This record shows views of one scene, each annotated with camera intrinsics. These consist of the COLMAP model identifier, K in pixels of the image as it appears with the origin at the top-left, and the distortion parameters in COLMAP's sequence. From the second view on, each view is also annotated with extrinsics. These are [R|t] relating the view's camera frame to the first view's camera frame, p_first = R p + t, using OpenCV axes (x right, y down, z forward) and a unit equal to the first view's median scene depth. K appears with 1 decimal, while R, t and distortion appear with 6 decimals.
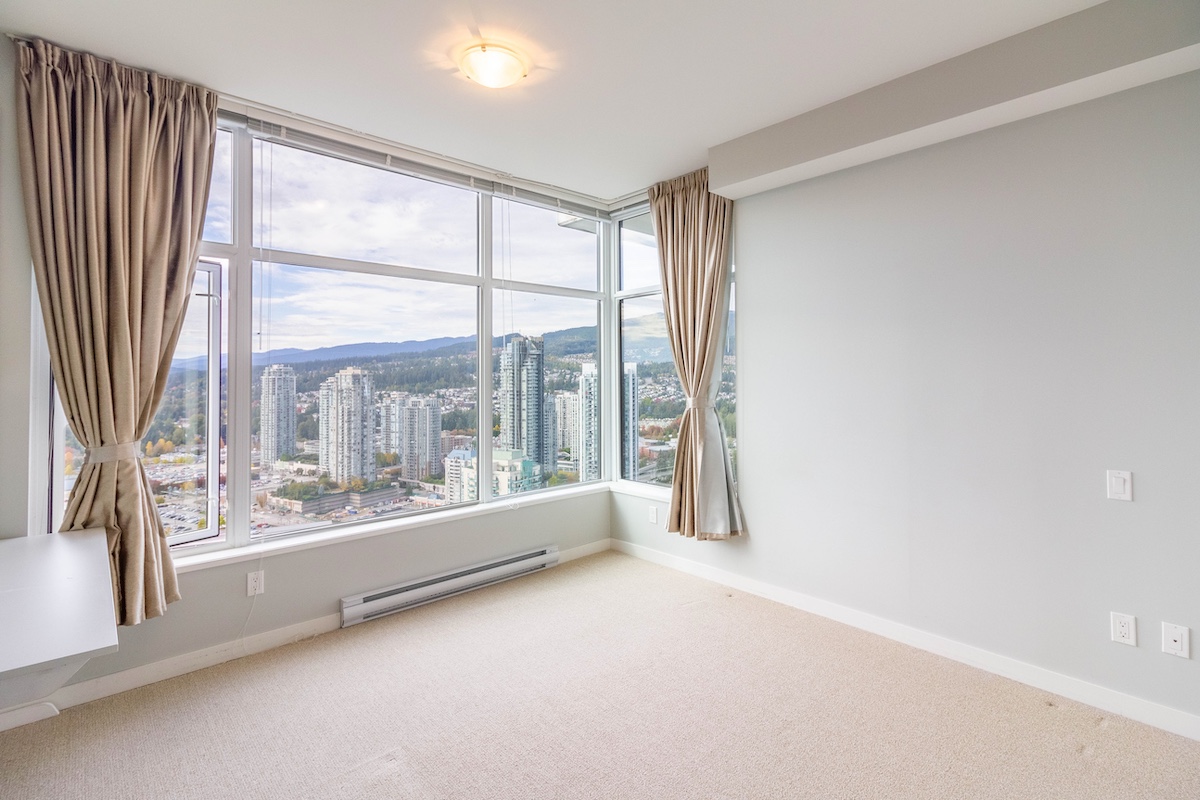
lens RADIAL K [[568.1, 0, 613.8], [0, 568.1, 365.5], [0, 0, 1]] dist [0.000975, -0.000034]
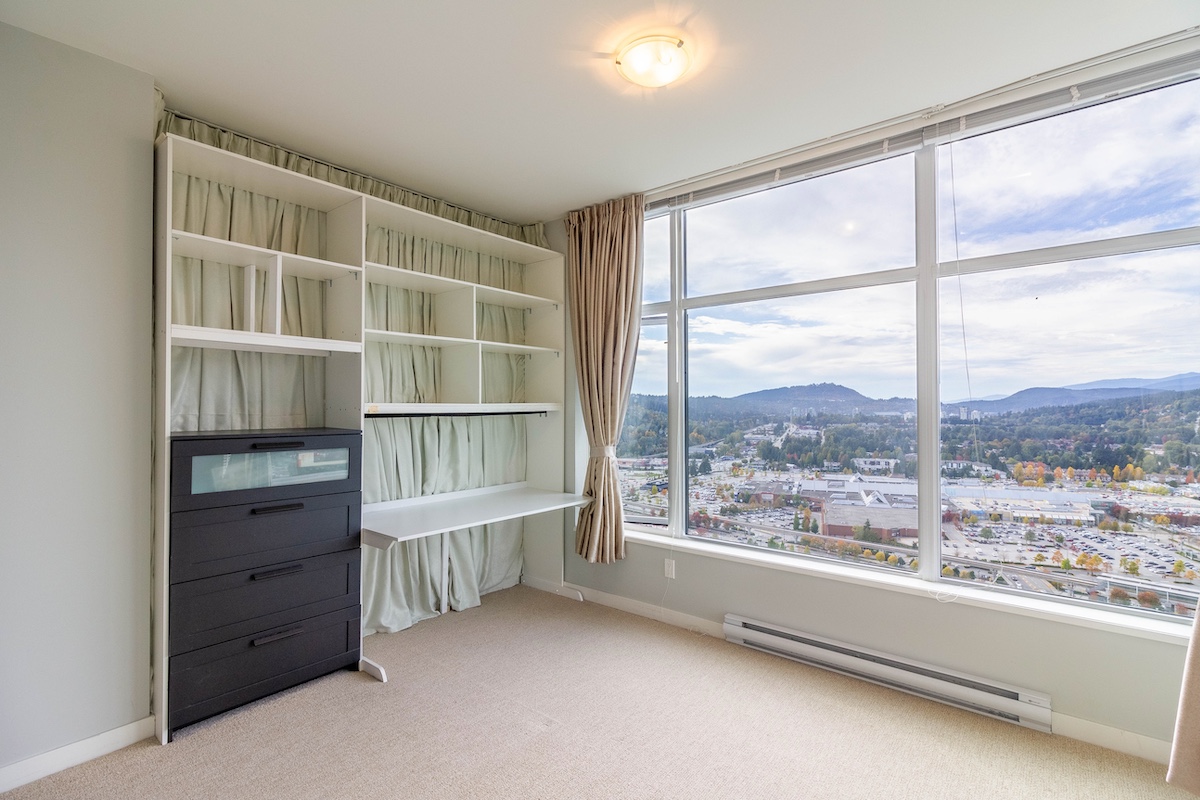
lens RADIAL K [[560.1, 0, 608.4], [0, 560.1, 403.8], [0, 0, 1]] dist [0.005000, 0.000683]
pose [[0.139970, 0.006337, -0.990135, 0.422675], [0.022451, 0.999702, 0.009572, 0.001647], [0.989901, -0.023569, 0.139786, 0.511305]]
